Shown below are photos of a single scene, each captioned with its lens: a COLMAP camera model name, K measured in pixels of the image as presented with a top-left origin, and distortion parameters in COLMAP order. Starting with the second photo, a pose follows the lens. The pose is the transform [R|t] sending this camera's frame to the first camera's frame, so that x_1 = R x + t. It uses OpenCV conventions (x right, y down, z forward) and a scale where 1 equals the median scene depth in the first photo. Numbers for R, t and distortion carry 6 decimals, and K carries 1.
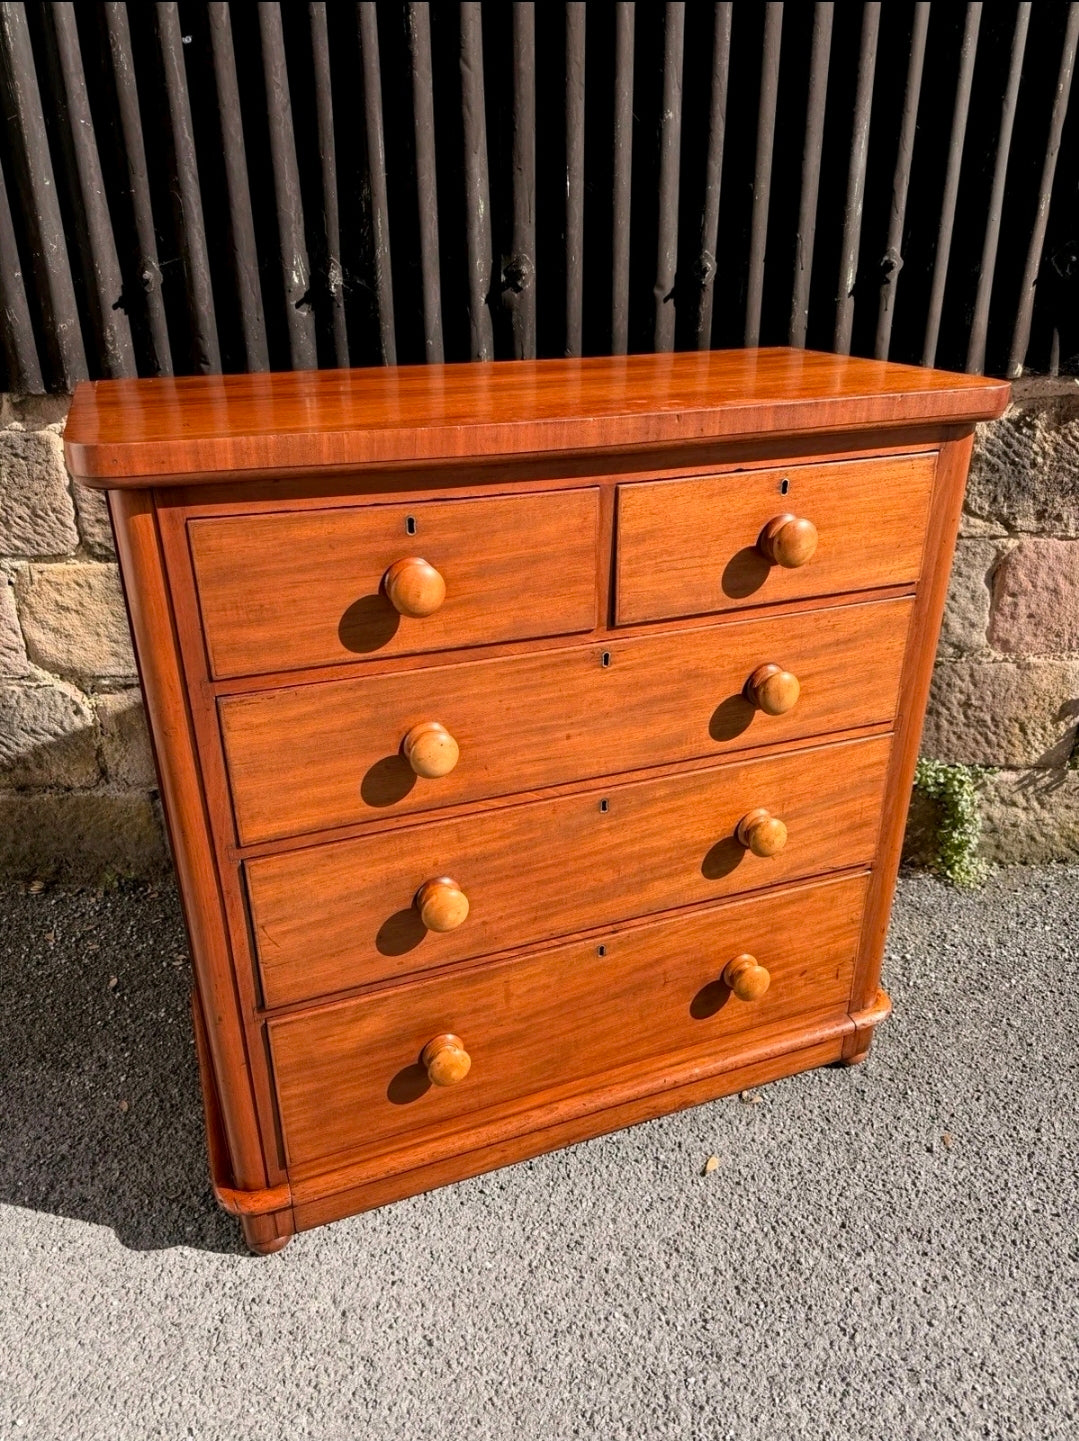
lens RADIAL K [[1025.8, 0, 539.4], [0, 1025.8, 727.8], [0, 0, 1]] dist [0.003638, -0.021423]
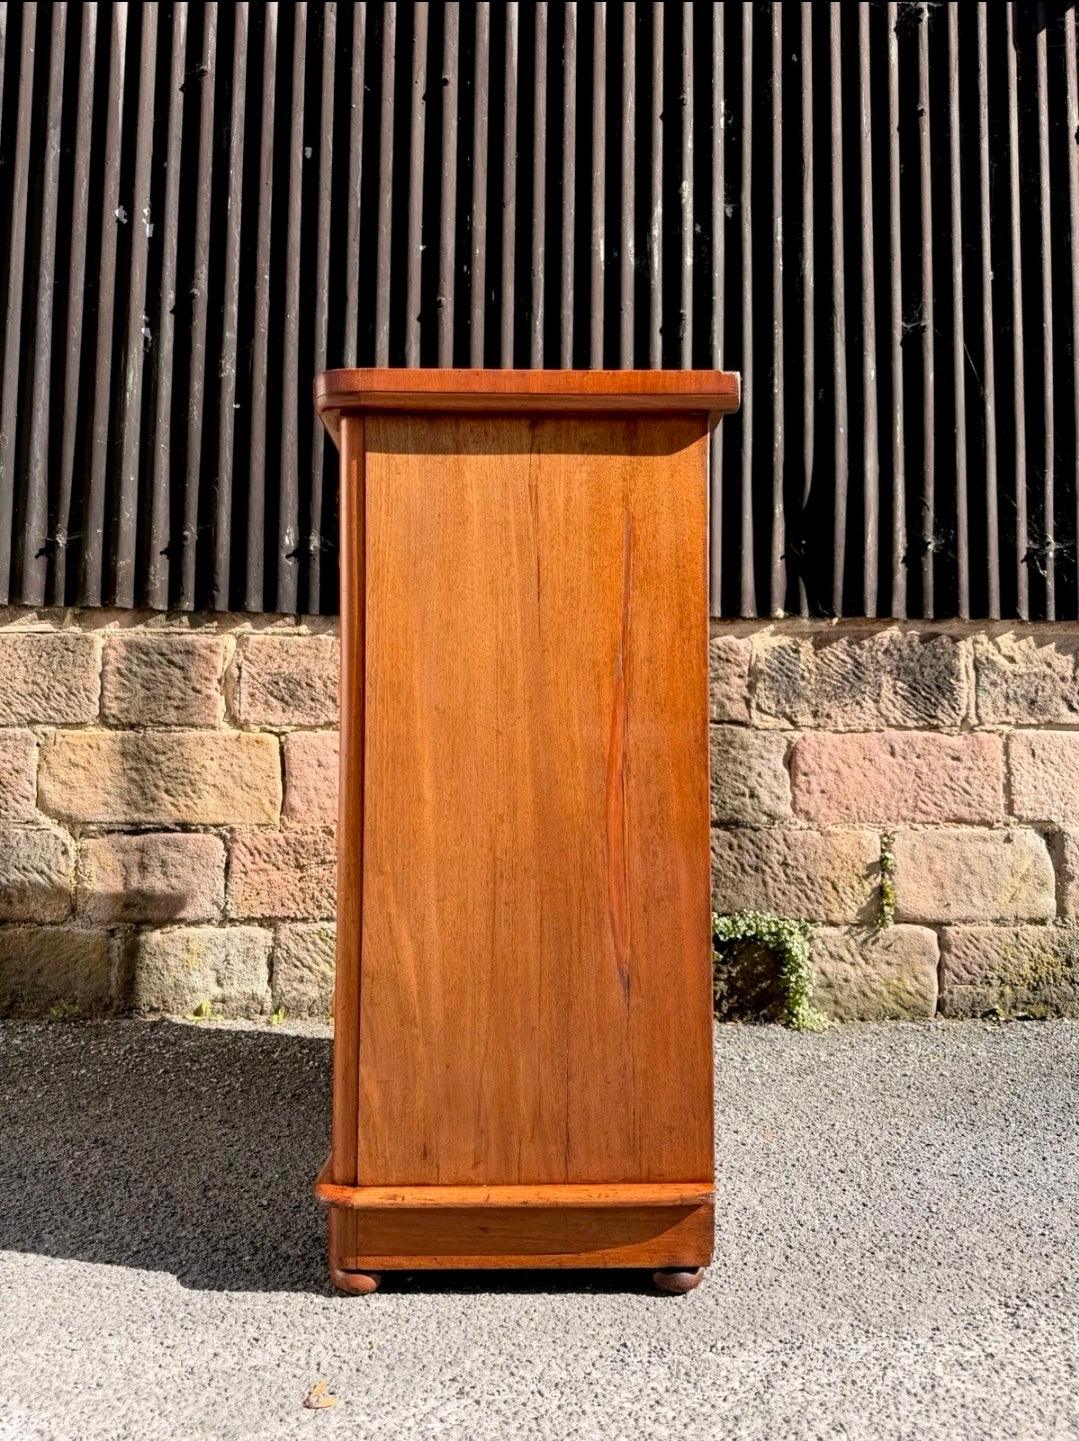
lens RADIAL K [[1025.8, 0, 545.1], [0, 1025.8, 721.4], [0, 0, 1]] dist [0.003638, -0.021423]
pose [[0.999689, 0.022516, 0.010728, 0.130170], [-0.014807, 0.881913, -0.471180, 0.494805], [-0.020070, 0.470874, 0.881972, -0.203355]]
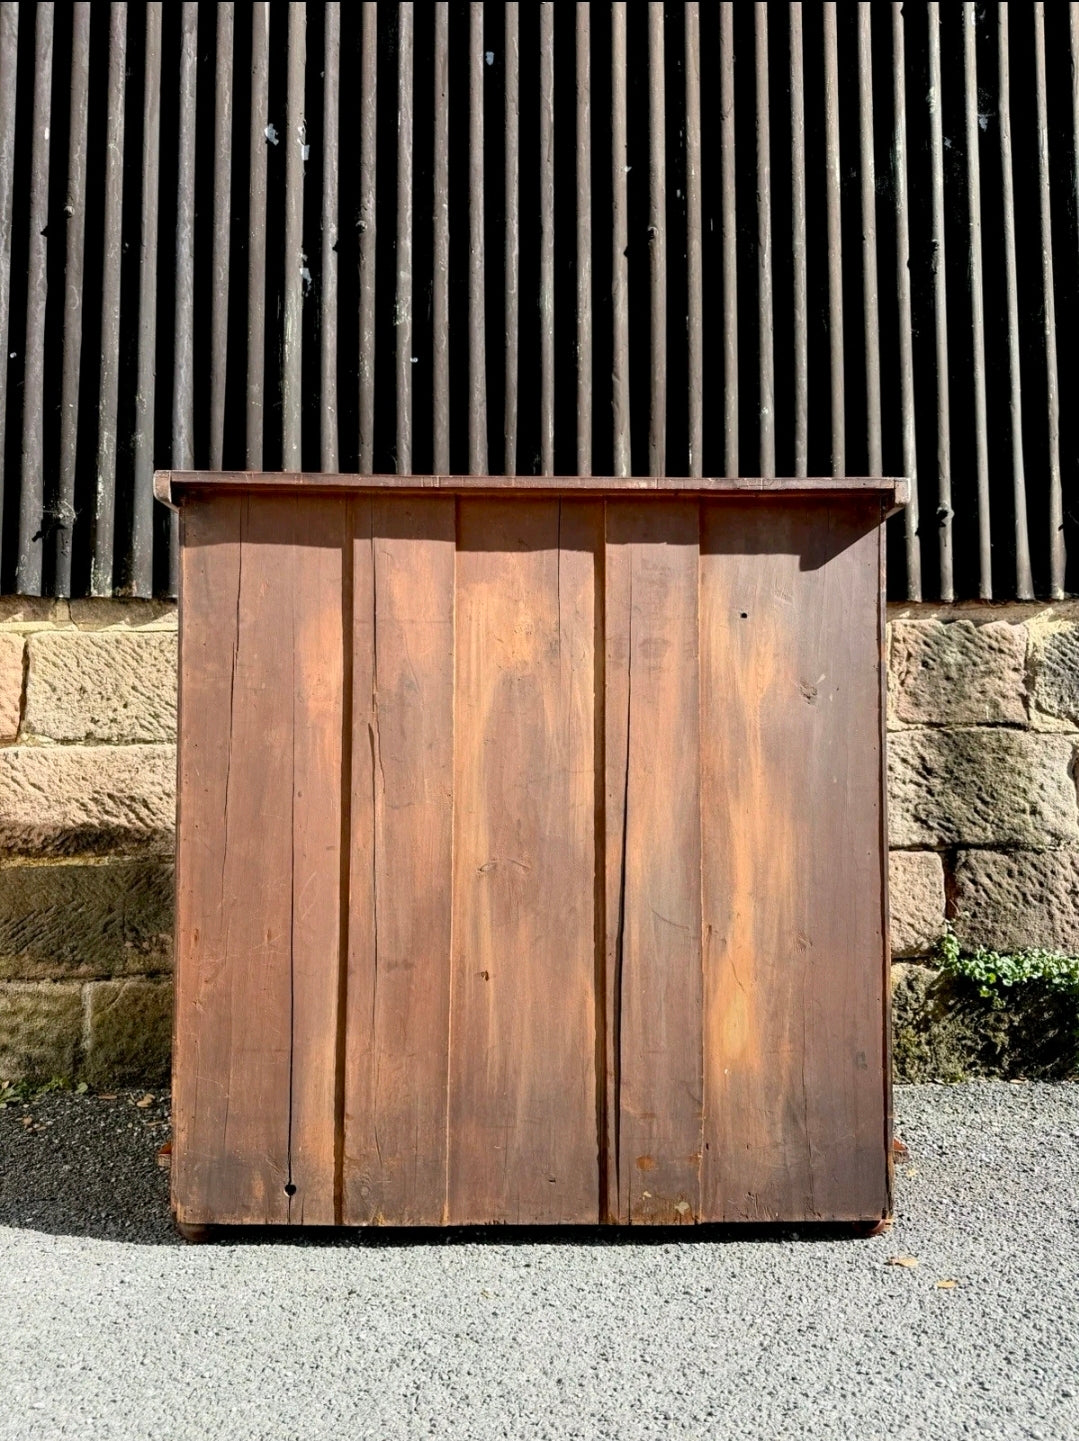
lens RADIAL K [[1025.8, 0, 541.4], [0, 1025.8, 711.8], [0, 0, 1]] dist [0.003638, -0.021423]
pose [[0.999936, 0.008816, 0.007032, -0.165514], [-0.004594, 0.887924, -0.459968, 0.357308], [-0.010299, 0.459906, 0.887908, -0.014931]]
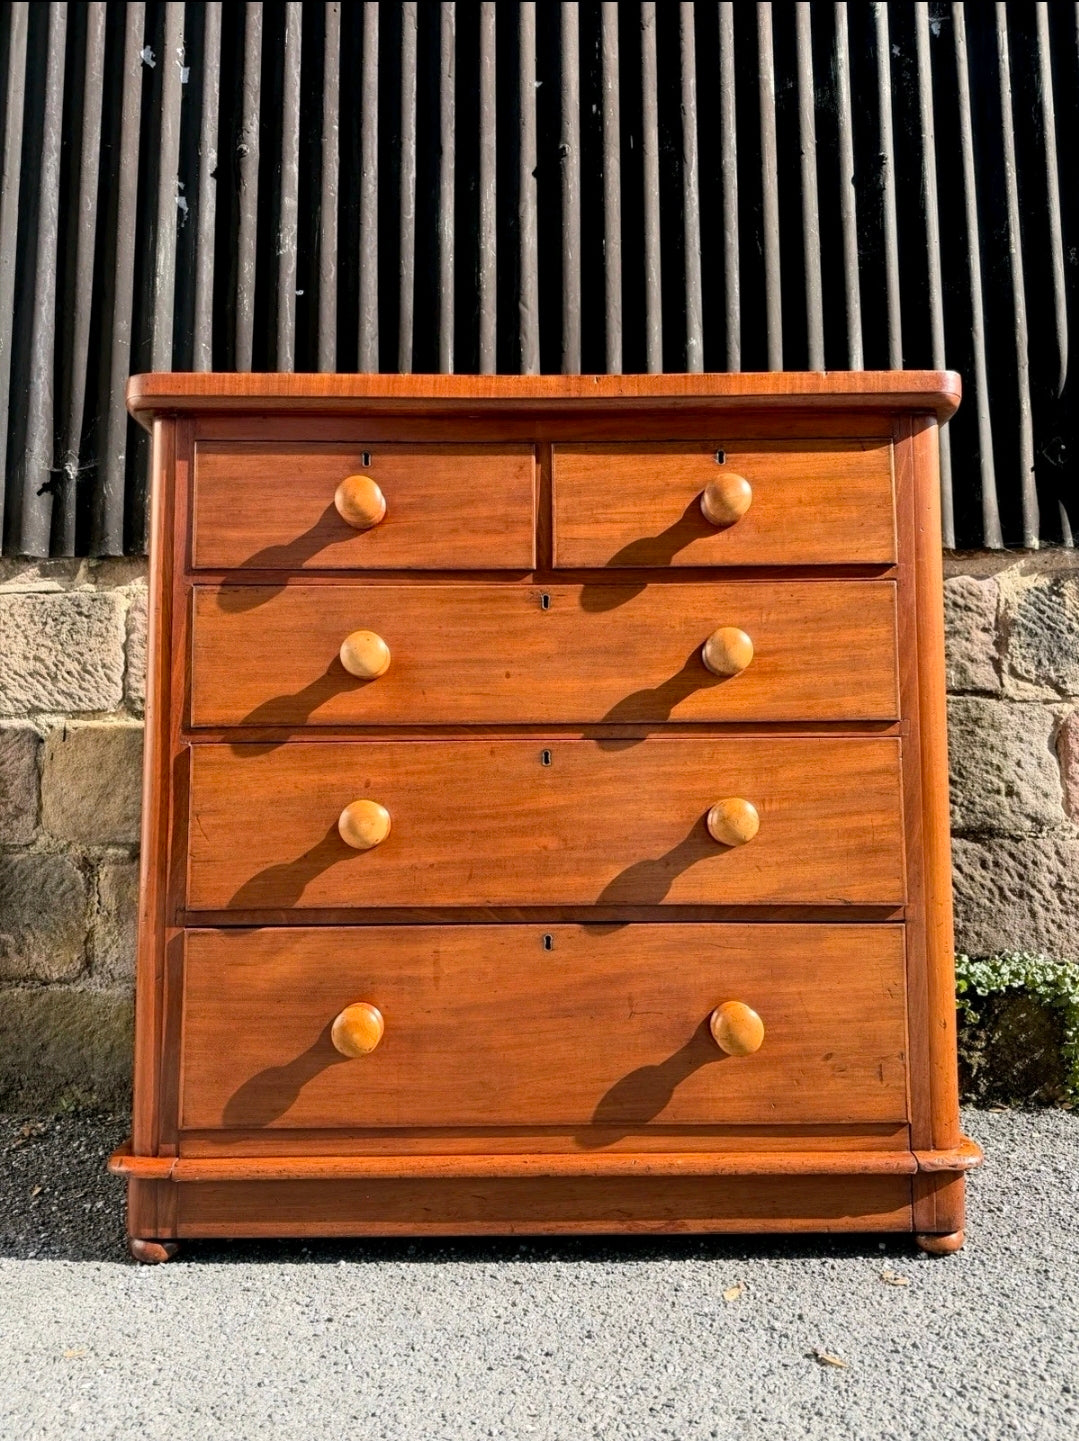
lens RADIAL K [[1025.8, 0, 538.2], [0, 1025.8, 724.6], [0, 0, 1]] dist [0.003638, -0.021423]
pose [[0.999787, 0.002772, -0.020448, -0.026259], [-0.012611, 0.866412, -0.499171, 0.368784], [0.016332, 0.499322, 0.866262, 0.172534]]
